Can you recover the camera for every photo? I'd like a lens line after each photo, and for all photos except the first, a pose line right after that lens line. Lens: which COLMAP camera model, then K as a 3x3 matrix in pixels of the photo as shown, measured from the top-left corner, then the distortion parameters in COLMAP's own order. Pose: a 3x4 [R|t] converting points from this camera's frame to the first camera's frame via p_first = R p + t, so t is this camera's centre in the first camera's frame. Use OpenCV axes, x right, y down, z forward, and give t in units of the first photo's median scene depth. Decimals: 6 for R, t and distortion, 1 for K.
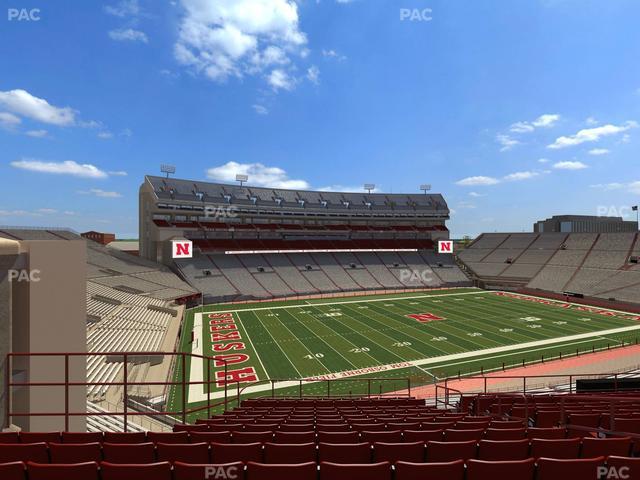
lens RADIAL K [[320.7, 0, 320.0], [0, 320.7, 239.9], [0, 0, 1]] dist [0.000002, 0.000397]
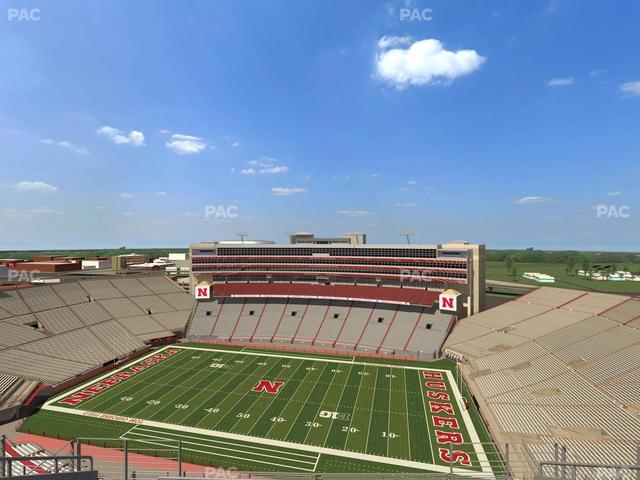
lens RADIAL K [[320.7, 0, 319.8], [0, 320.7, 240.7], [0, 0, 1]] dist [0.000002, 0.000397]
pose [[-0.829840, -0.001226, 0.557999, -0.327850], [0.000111, 0.999997, 0.002362, -0.200172], [-0.558001, 0.002022, -0.829838, 1.265414]]
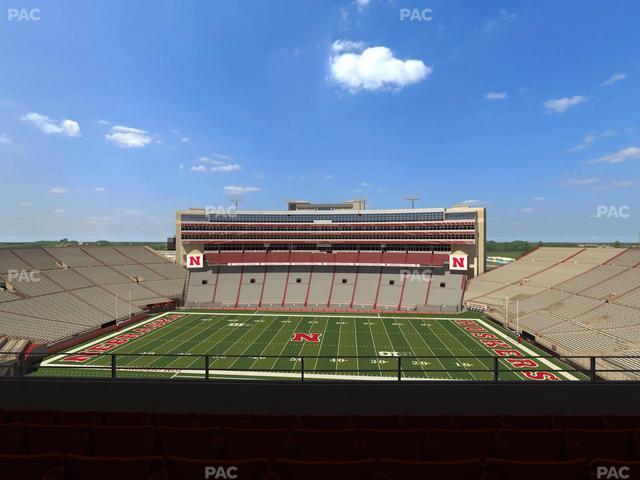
lens RADIAL K [[320.7, 0, 319.7], [0, 320.7, 240.6], [0, 0, 1]] dist [0.000002, 0.000397]
pose [[-0.900459, -0.001056, 0.434939, -0.119779], [-0.000218, 0.999998, 0.001977, -0.056002], [-0.434940, 0.001686, -0.900458, 1.315783]]
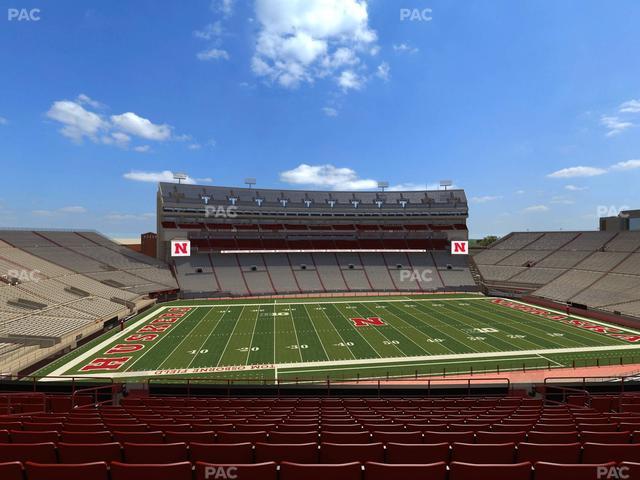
lens RADIAL K [[320.7, 0, 320.0], [0, 320.7, 239.9], [0, 0, 1]] dist [0.000002, 0.000397]
pose [[0.976645, -0.000282, -0.214859, 0.266197], [0.000278, 1.000000, -0.000045, 0.000126], [0.214859, -0.000016, 0.976645, 0.031025]]
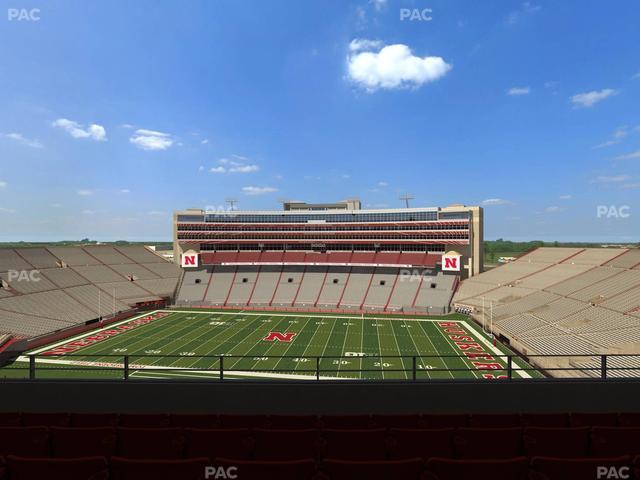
lens RADIAL K [[320.7, 0, 319.8], [0, 320.7, 240.7], [0, 0, 1]] dist [0.000002, 0.000397]
pose [[-0.875829, -0.001165, 0.482621, -0.208336], [-0.000183, 0.999998, 0.002082, -0.055889], [-0.482622, 0.001736, -0.875827, 1.270936]]
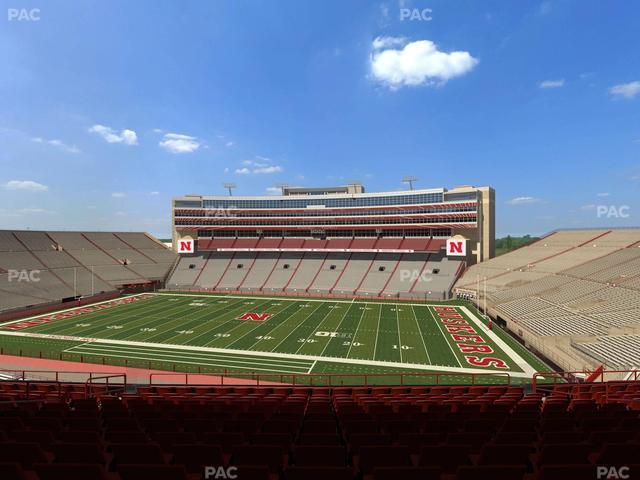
lens RADIAL K [[320.7, 0, 319.8], [0, 320.7, 240.6], [0, 0, 1]] dist [0.000002, 0.000397]
pose [[-0.839491, -0.001074, 0.543372, -0.261543], [-0.000281, 0.999999, 0.001543, 0.001703], [-0.543373, 0.001143, -0.839491, 1.171047]]
